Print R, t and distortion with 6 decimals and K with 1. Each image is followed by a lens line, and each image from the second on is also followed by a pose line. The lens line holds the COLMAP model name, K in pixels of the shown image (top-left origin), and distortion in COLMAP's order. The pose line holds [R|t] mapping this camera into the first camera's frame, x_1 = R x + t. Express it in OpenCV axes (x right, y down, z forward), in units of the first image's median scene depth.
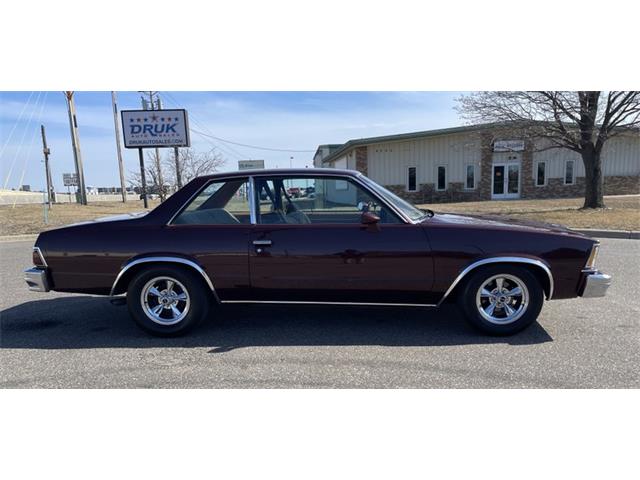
lens RADIAL K [[495.0, 0, 320.5], [0, 495.0, 264.9], [0, 0, 1]] dist [0.035798, -0.009668]
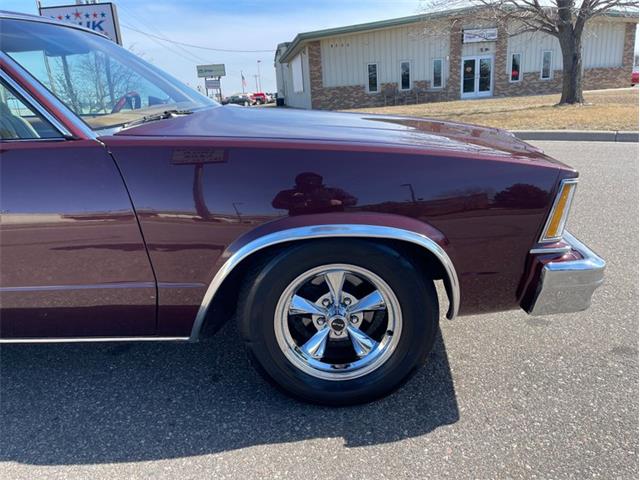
lens RADIAL K [[489.4, 0, 317.4], [0, 489.4, 233.6], [0, 0, 1]] dist [0.075005, -0.110805]
pose [[0.998934, -0.037479, 0.026964, 0.053977], [0.033915, 0.991913, 0.122305, -0.008284], [-0.031330, -0.121260, 0.992126, 0.097311]]
